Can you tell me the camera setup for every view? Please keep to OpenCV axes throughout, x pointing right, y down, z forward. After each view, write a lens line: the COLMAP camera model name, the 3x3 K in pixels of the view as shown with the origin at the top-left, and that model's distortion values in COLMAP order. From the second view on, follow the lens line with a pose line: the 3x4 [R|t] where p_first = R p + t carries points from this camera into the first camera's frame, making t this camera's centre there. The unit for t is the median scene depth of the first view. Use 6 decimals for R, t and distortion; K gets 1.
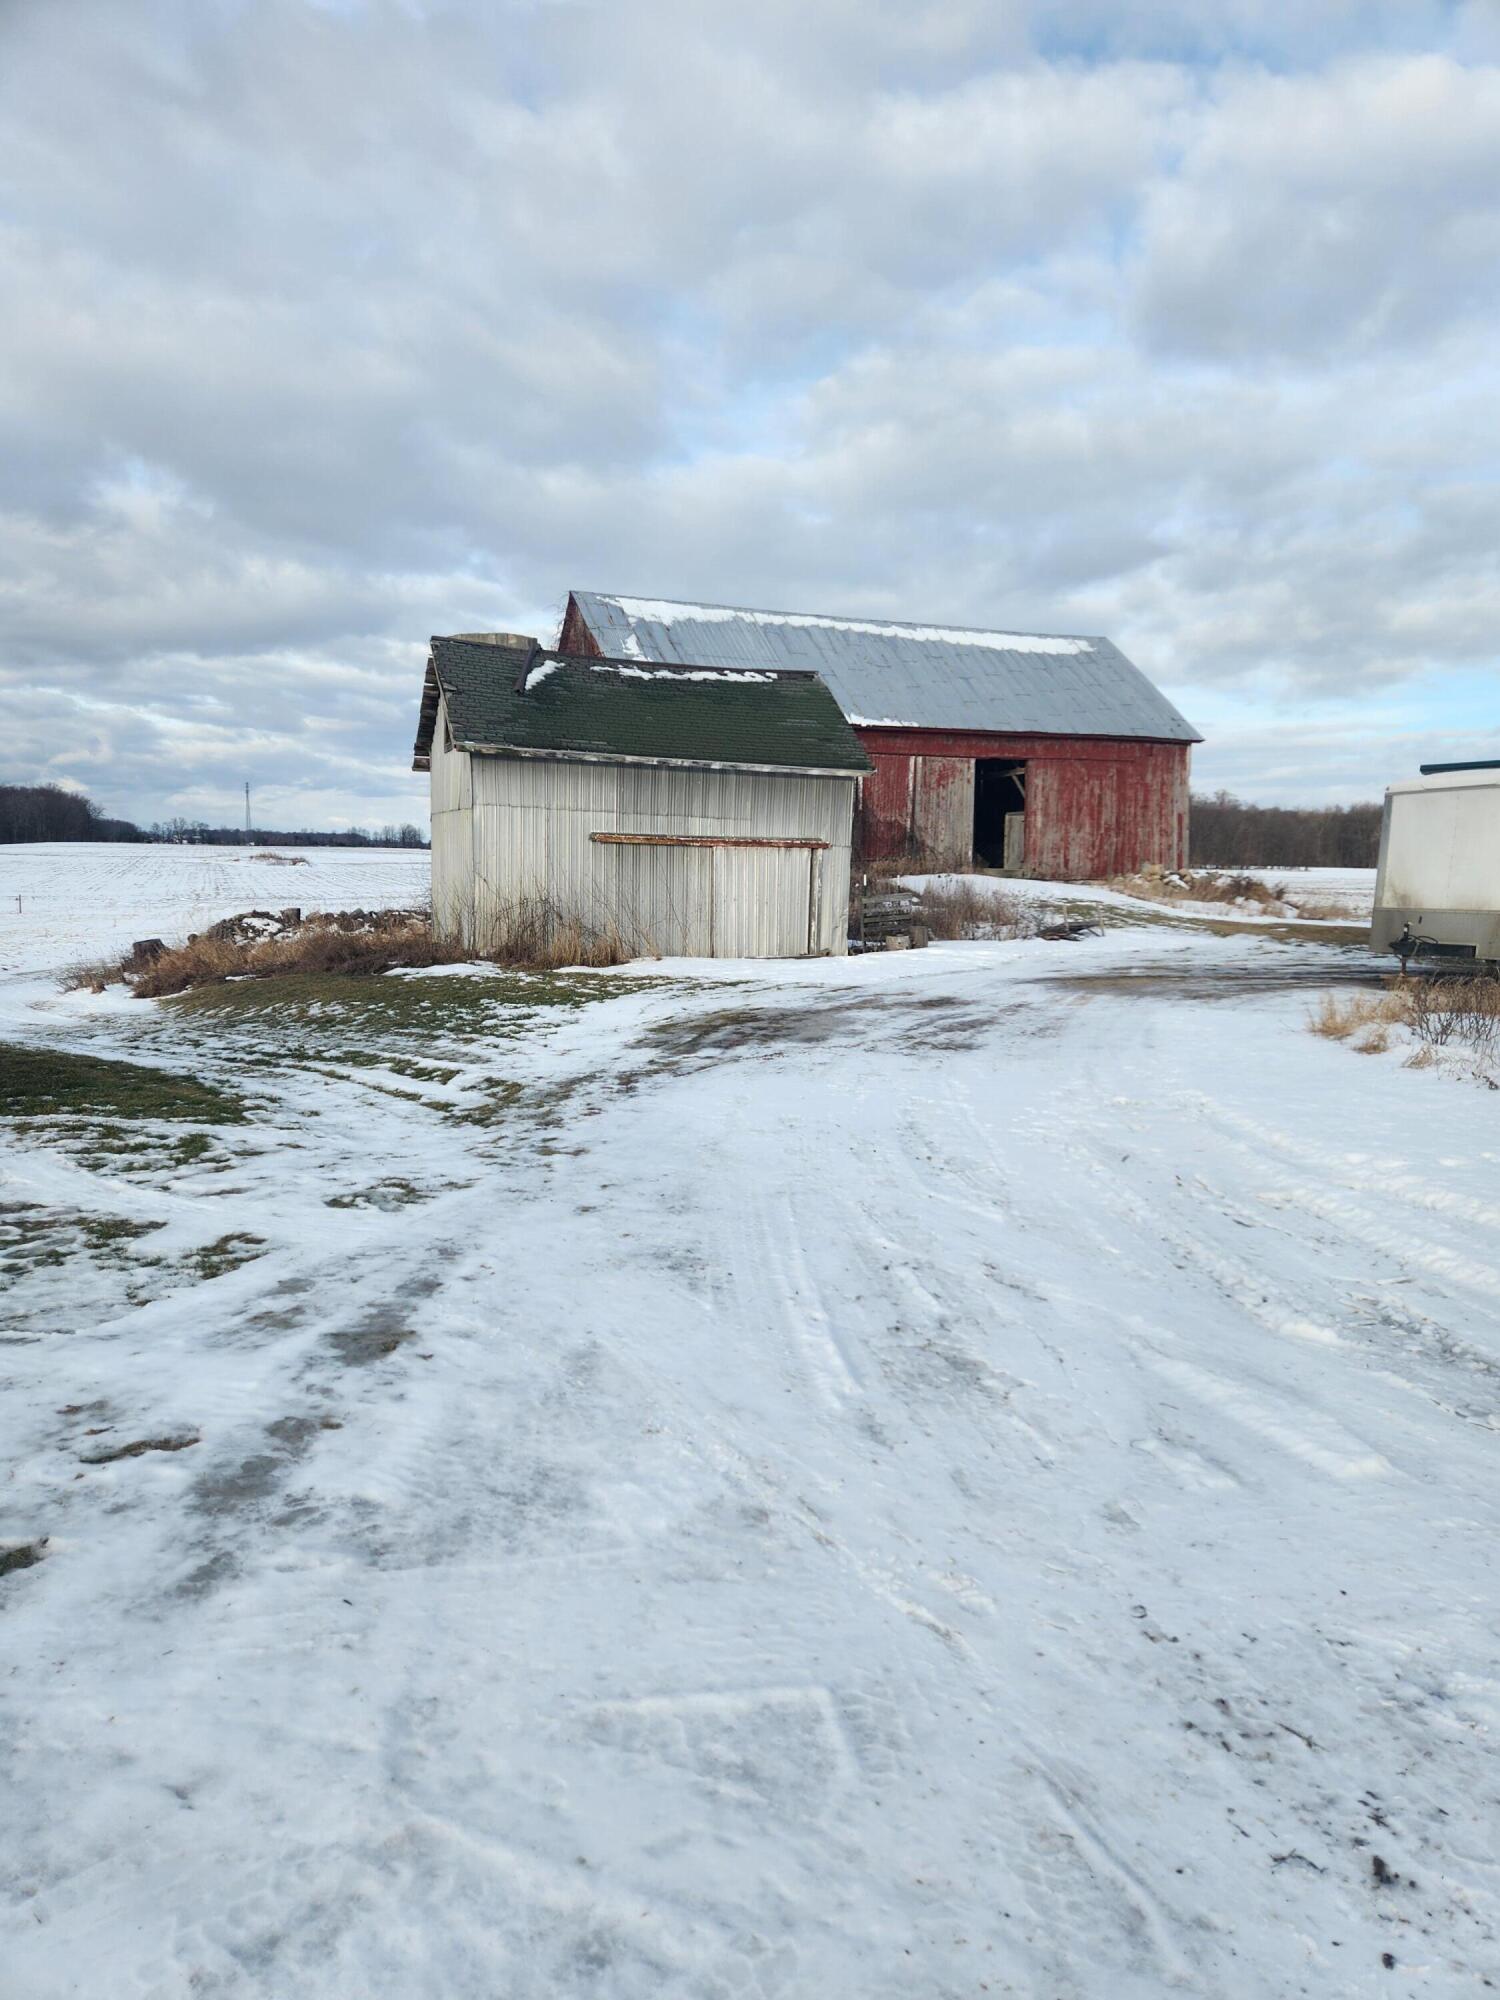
lens RADIAL K [[1353.7, 0, 750.7], [0, 1353.7, 1010.0], [0, 0, 1]] dist [0.086041, -0.002847]
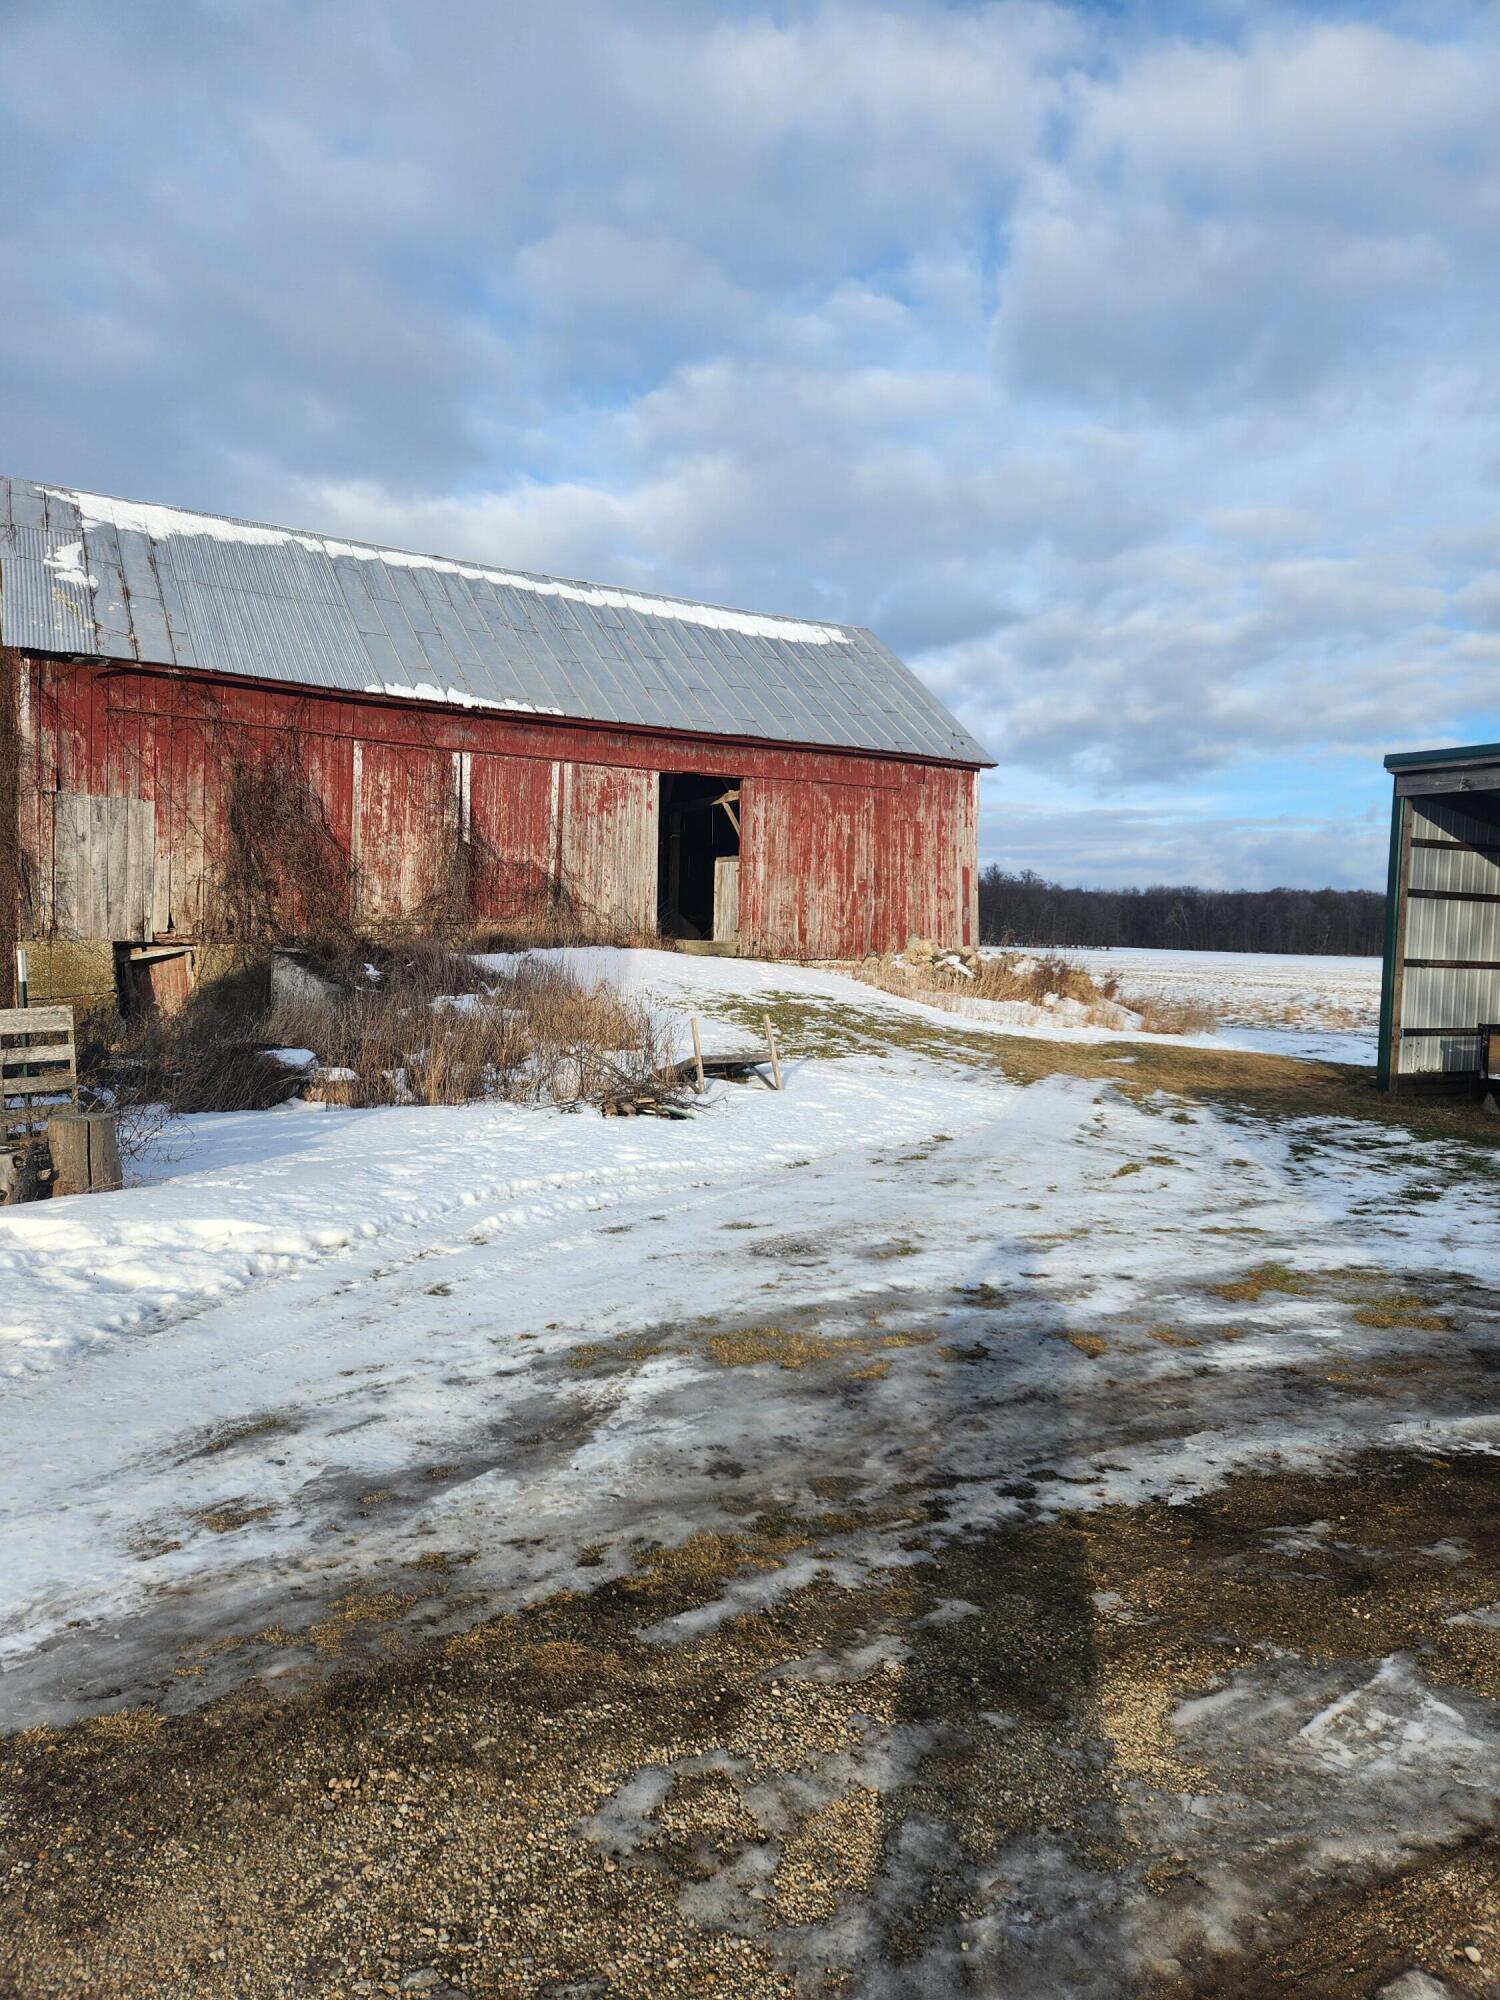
lens RADIAL K [[1353.7, 0, 759.4], [0, 1353.7, 982.7], [0, 0, 1]] dist [0.086041, -0.002847]
pose [[0.990951, 0.010861, 0.133787, 0.123211], [-0.001167, 0.997381, -0.072322, -0.036379], [-0.134222, 0.071511, 0.988368, 0.349828]]
